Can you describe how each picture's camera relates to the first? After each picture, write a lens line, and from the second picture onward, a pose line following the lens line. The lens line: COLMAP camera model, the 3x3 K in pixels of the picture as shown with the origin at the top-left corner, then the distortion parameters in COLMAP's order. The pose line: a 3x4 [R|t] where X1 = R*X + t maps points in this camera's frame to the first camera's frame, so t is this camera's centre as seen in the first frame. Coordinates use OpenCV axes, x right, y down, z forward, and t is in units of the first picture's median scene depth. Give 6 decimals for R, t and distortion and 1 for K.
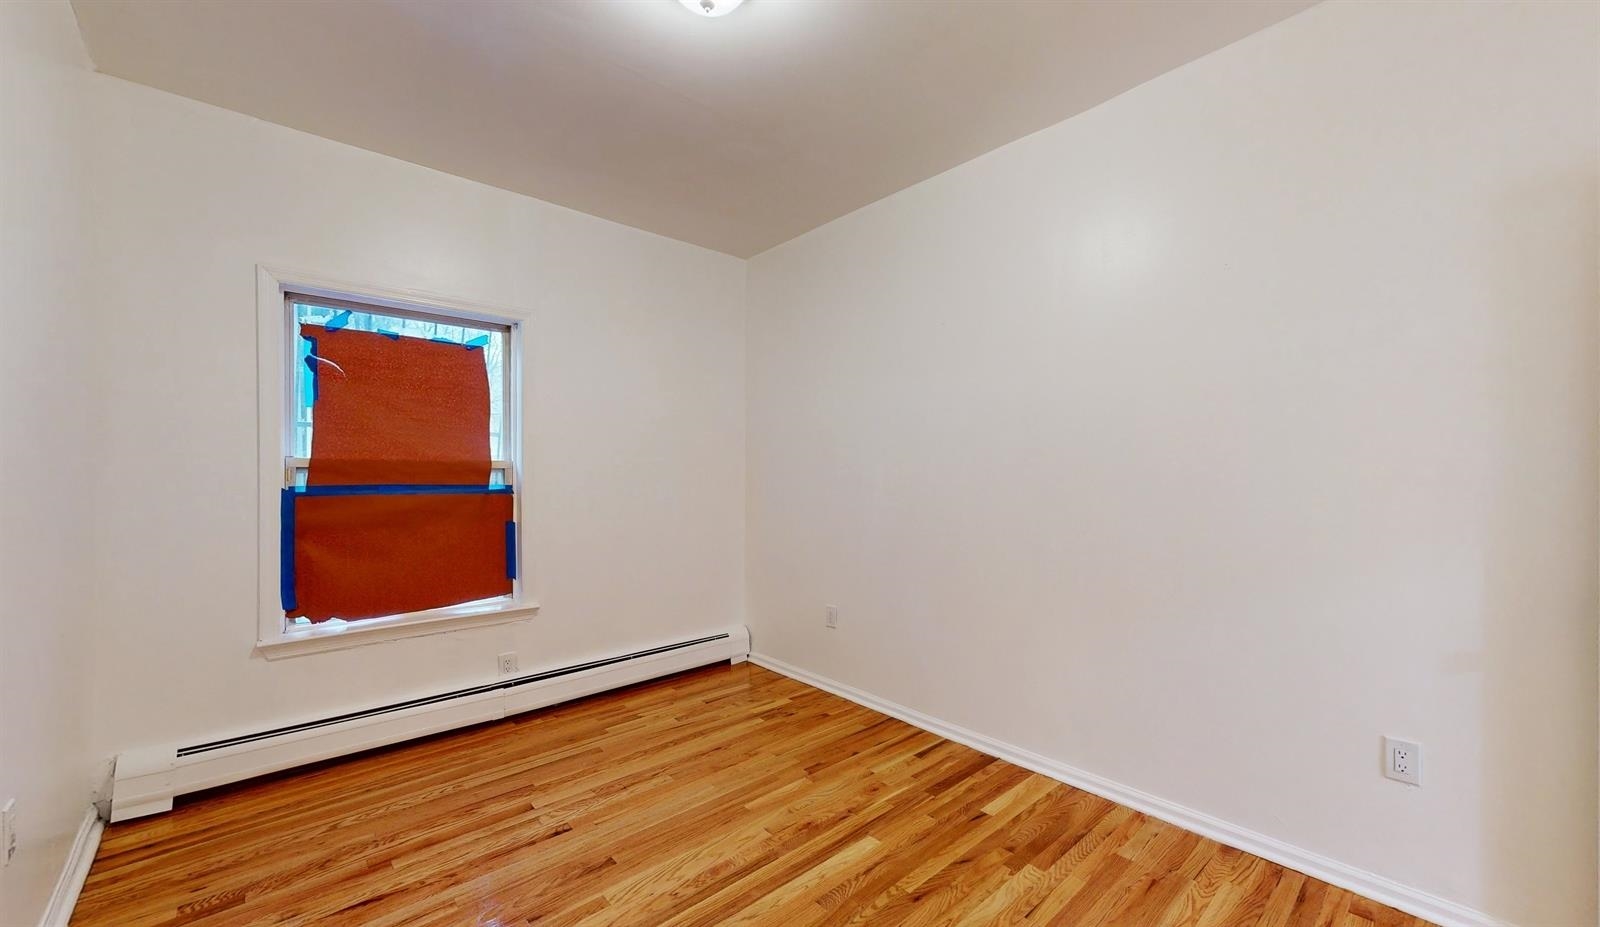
lens RADIAL K [[639.1, 0, 814.8], [0, 639.1, 468.0], [0, 0, 1]] dist [0.003744, 0.000072]
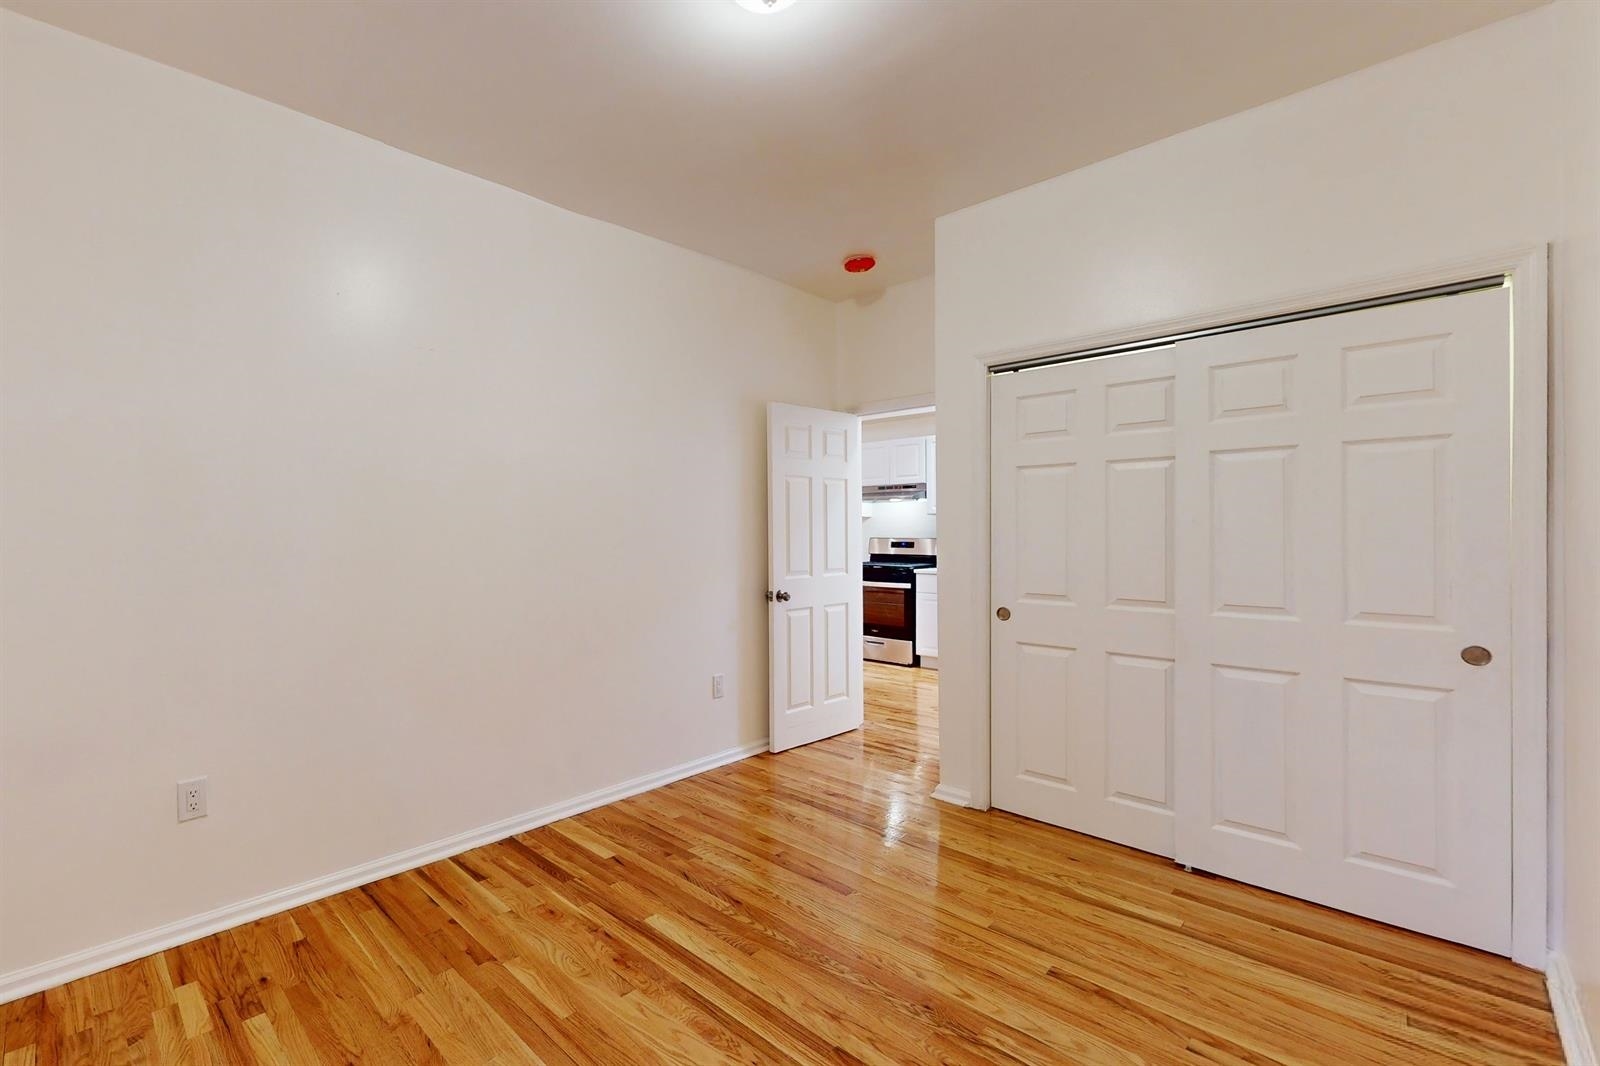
lens RADIAL K [[673.4, 0, 728.2], [0, 673.4, 533.5], [0, 0, 1]] dist [0.015996, -0.000228]
pose [[-0.036869, -0.001904, 0.999318, -0.752646], [-0.003328, 0.999993, 0.001783, 0.009421], [-0.999315, -0.003260, -0.036875, 0.764919]]
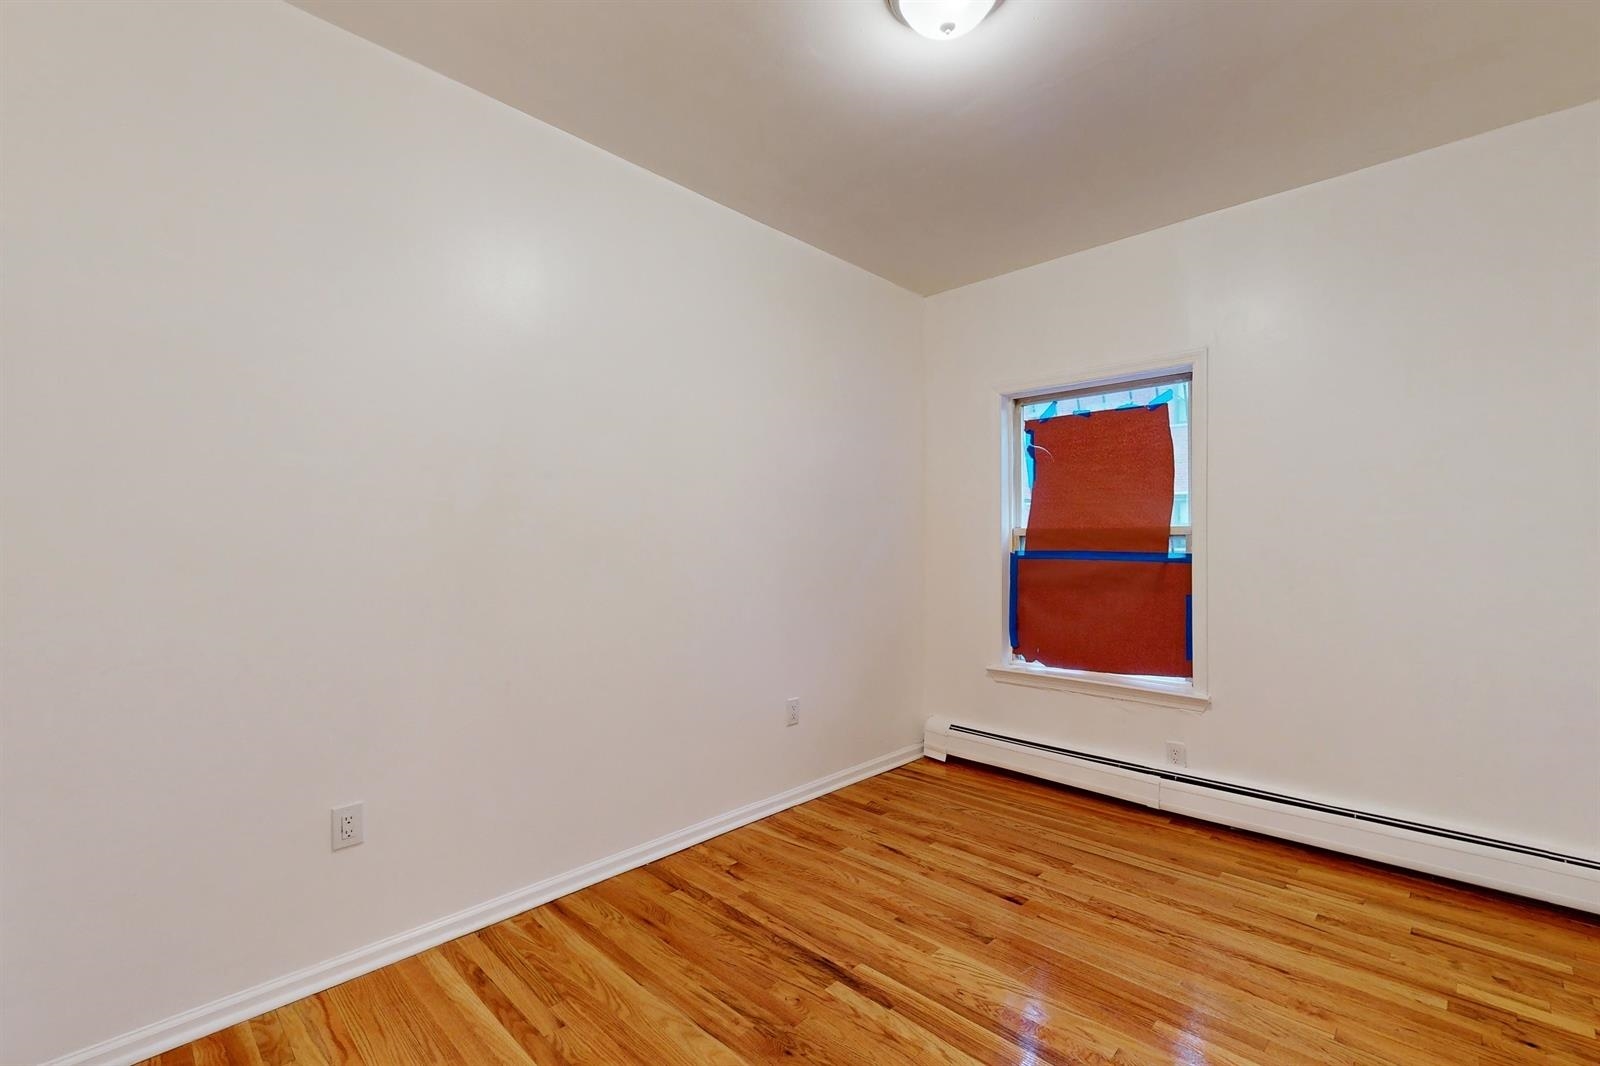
lens RADIAL K [[713.9, 0, 808.8], [0, 713.9, 538.0], [0, 0, 1]] dist [-0.002193, -0.000197]
pose [[0.020706, -0.005421, -0.999771, 0.587658], [0.010942, 0.999927, -0.005196, 0.005147], [0.999726, -0.010832, 0.020764, 0.549692]]
